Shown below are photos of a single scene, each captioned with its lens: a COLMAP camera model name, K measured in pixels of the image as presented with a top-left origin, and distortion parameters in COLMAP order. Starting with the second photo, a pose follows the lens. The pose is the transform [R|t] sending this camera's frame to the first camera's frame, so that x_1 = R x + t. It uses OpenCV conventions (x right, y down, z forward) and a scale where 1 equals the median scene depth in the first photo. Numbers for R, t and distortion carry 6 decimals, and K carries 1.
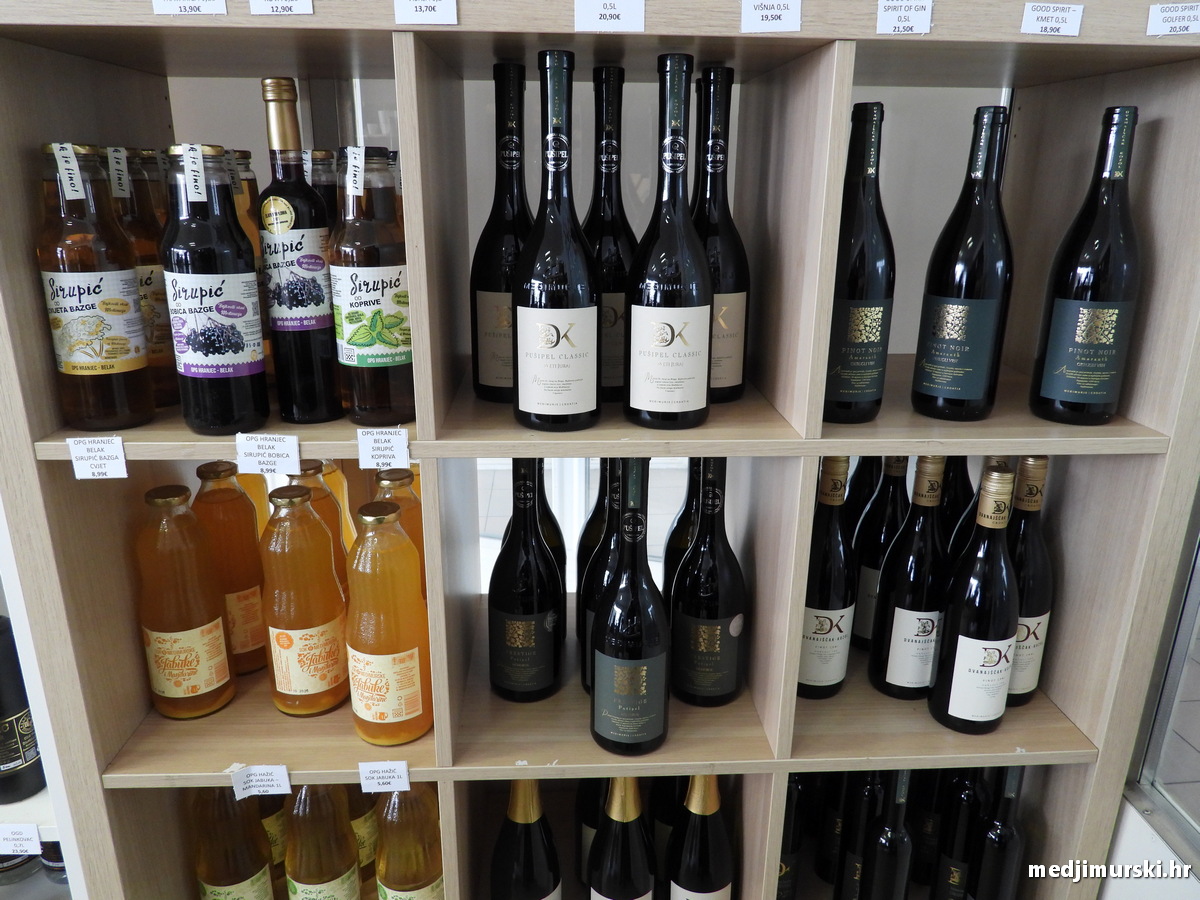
lens RADIAL K [[841.4, 0, 604.5], [0, 841.4, 451.2], [0, 0, 1]] dist [0.000724, 0.001762]
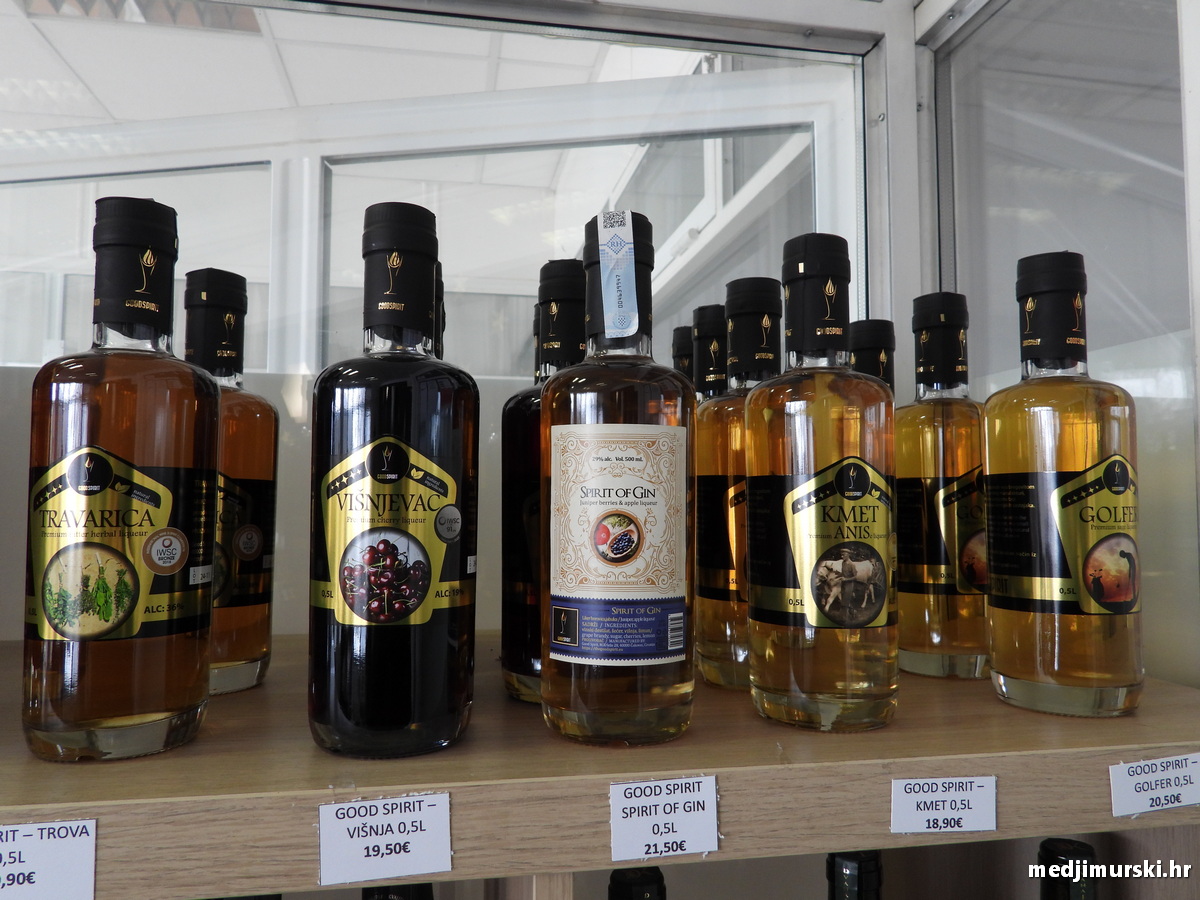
lens RADIAL K [[841.4, 0, 597.5], [0, 841.4, 449.9], [0, 0, 1]] dist [0.000724, 0.001762]
pose [[0.992268, -0.002673, 0.124087, 0.255273], [0.045304, 0.938585, -0.342060, -0.554126], [-0.115552, 0.345037, 0.931449, 0.465101]]
